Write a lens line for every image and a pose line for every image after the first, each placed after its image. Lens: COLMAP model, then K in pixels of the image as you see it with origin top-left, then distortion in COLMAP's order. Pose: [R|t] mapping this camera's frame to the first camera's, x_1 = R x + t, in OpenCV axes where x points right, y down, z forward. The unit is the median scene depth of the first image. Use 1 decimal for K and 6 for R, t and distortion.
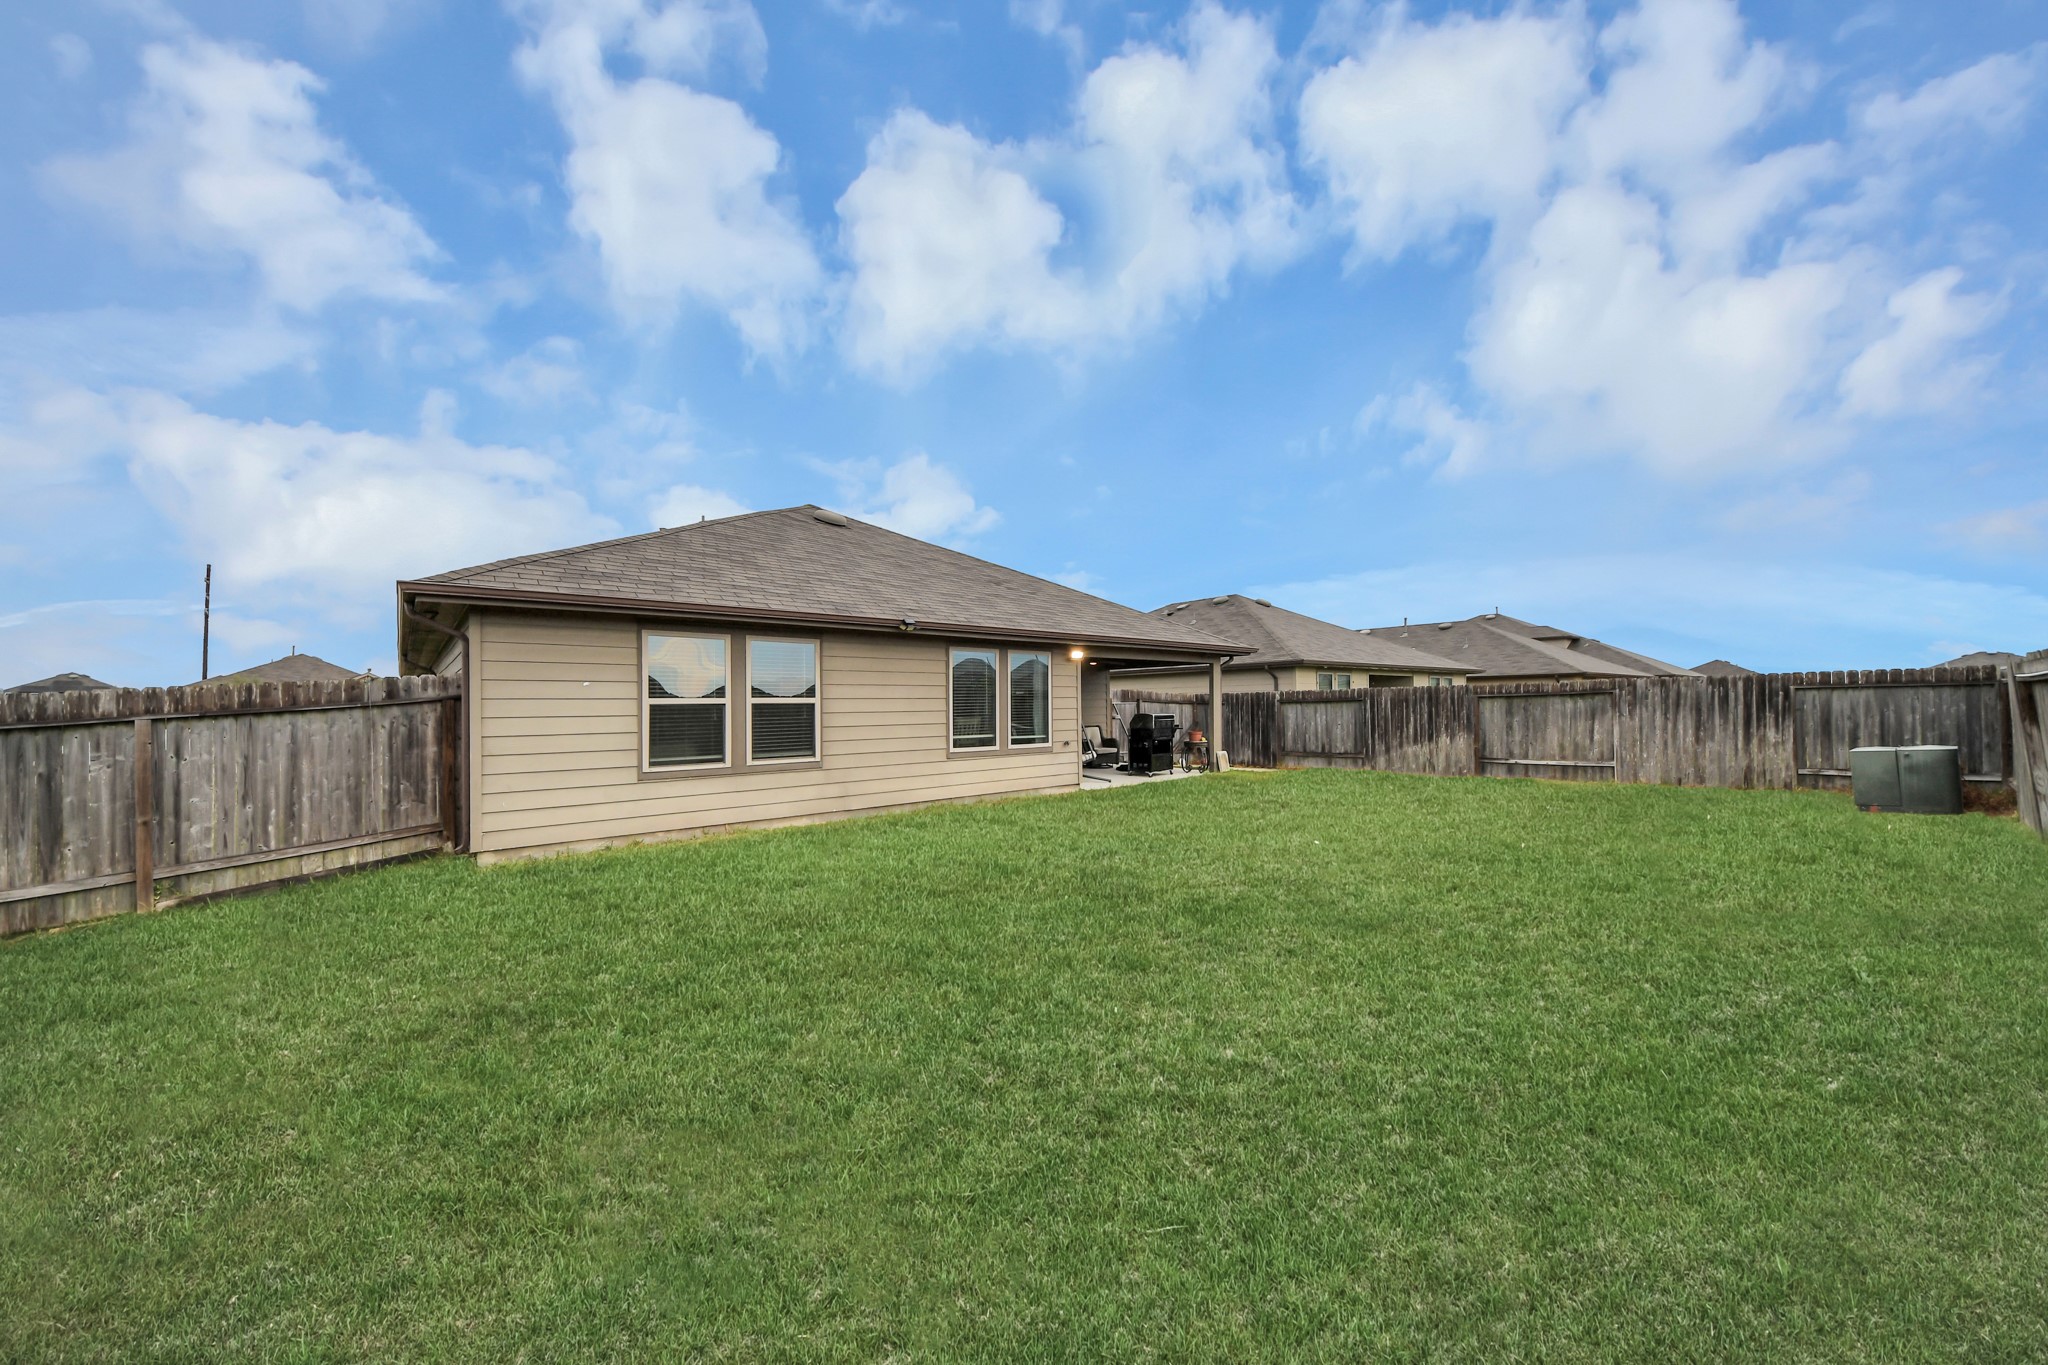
lens RADIAL K [[726.9, 0, 1019.9], [0, 726.9, 697.3], [0, 0, 1]] dist [0.021971, -0.016729]
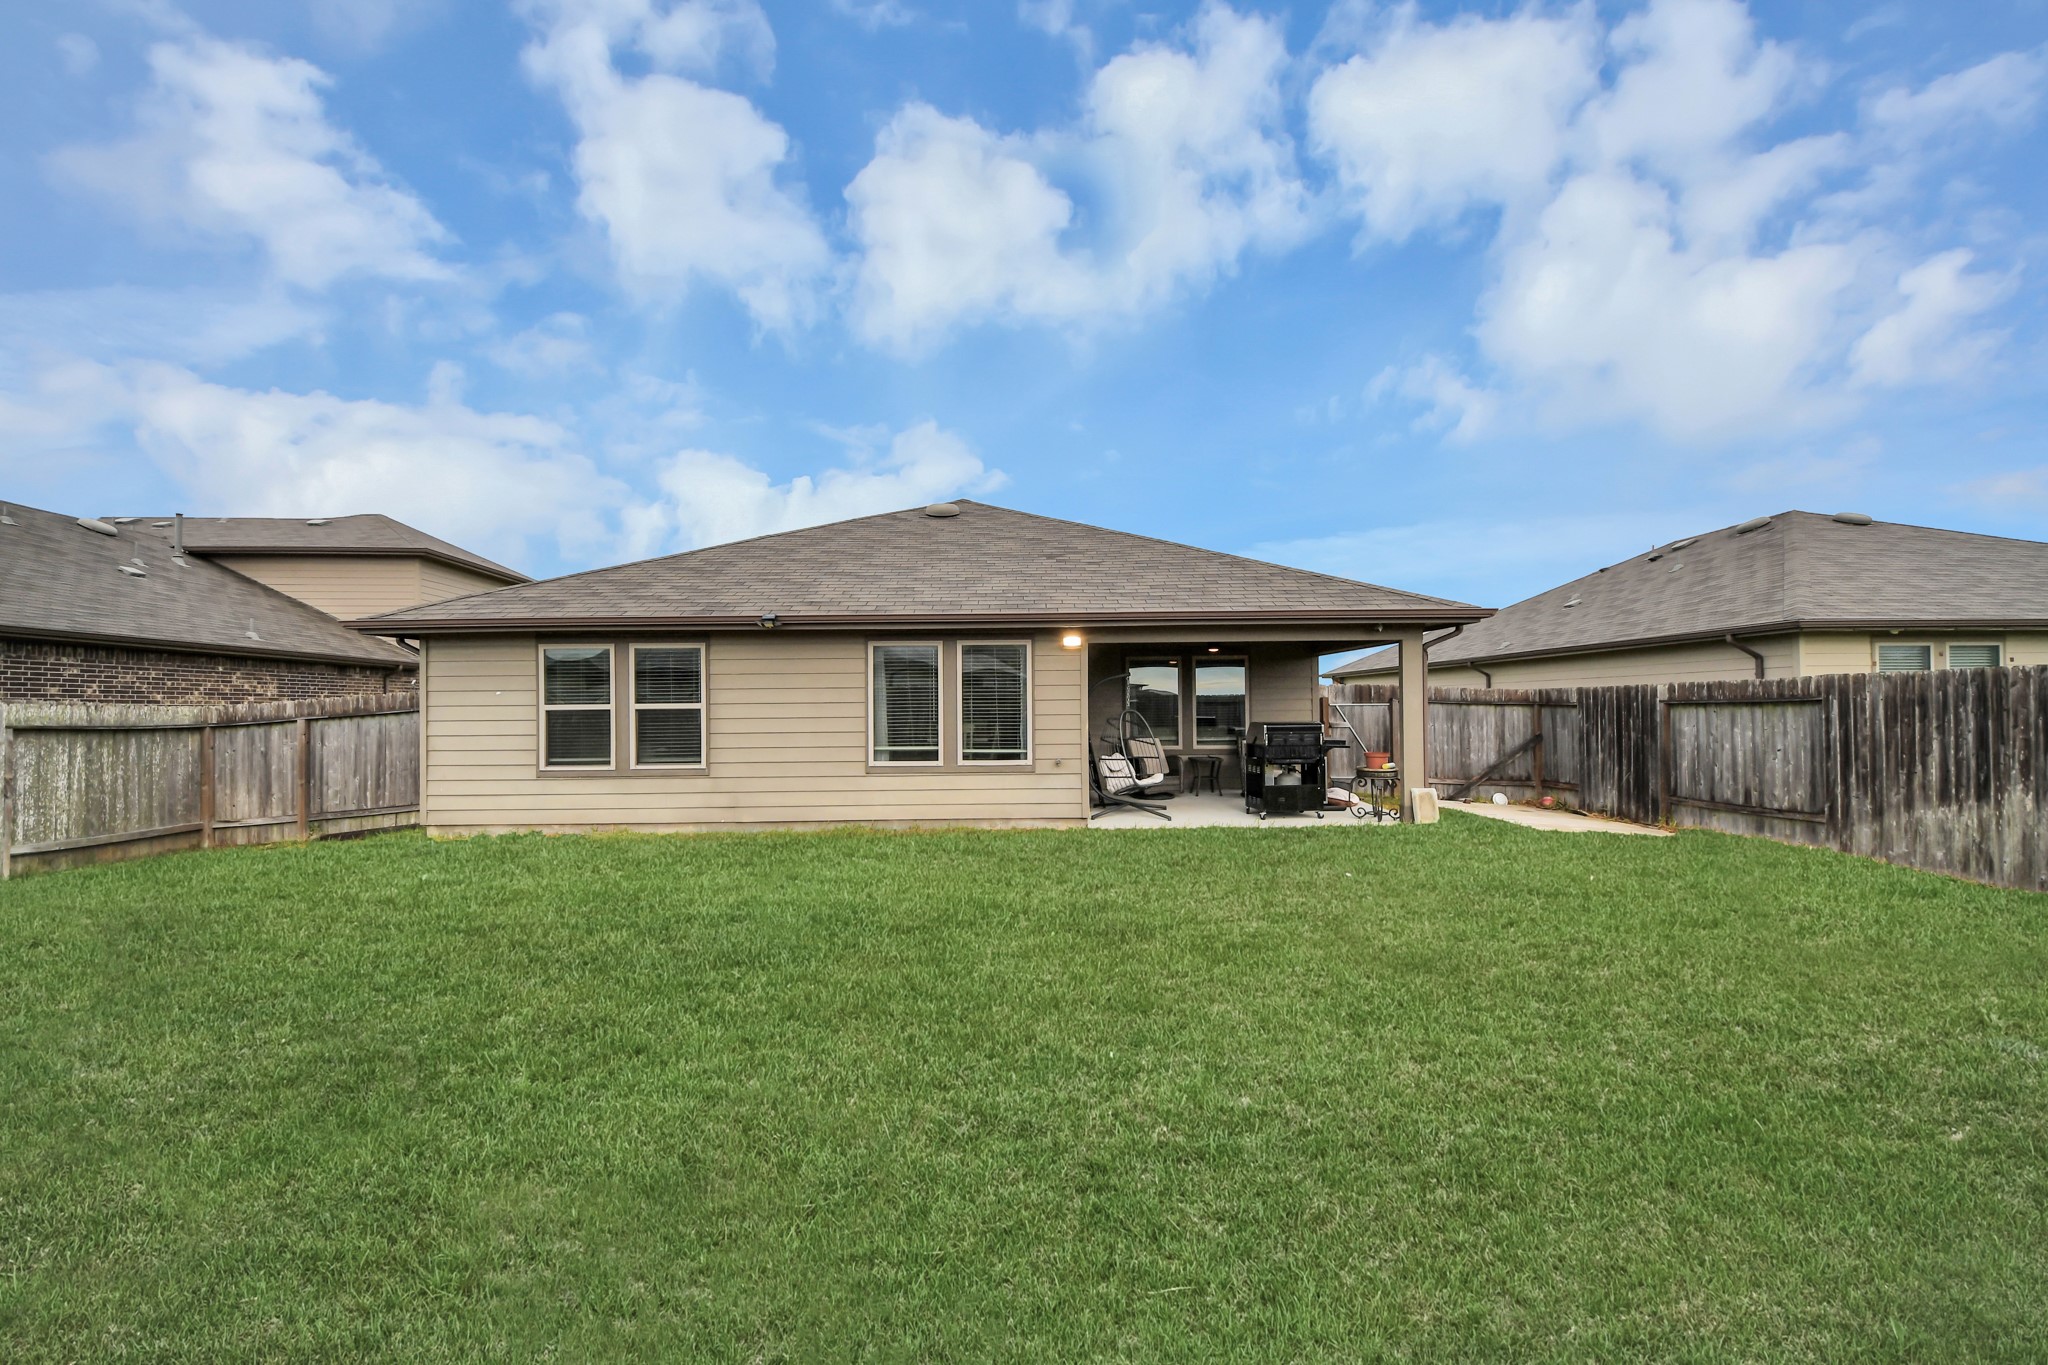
lens RADIAL K [[726.9, 0, 1019.9], [0, 726.9, 697.3], [0, 0, 1]] dist [0.021971, -0.016729]
pose [[0.754883, -0.004065, -0.655847, 0.531199], [0.008019, 0.999963, 0.003033, -0.005361], [0.655811, -0.007549, 0.754887, 0.422915]]
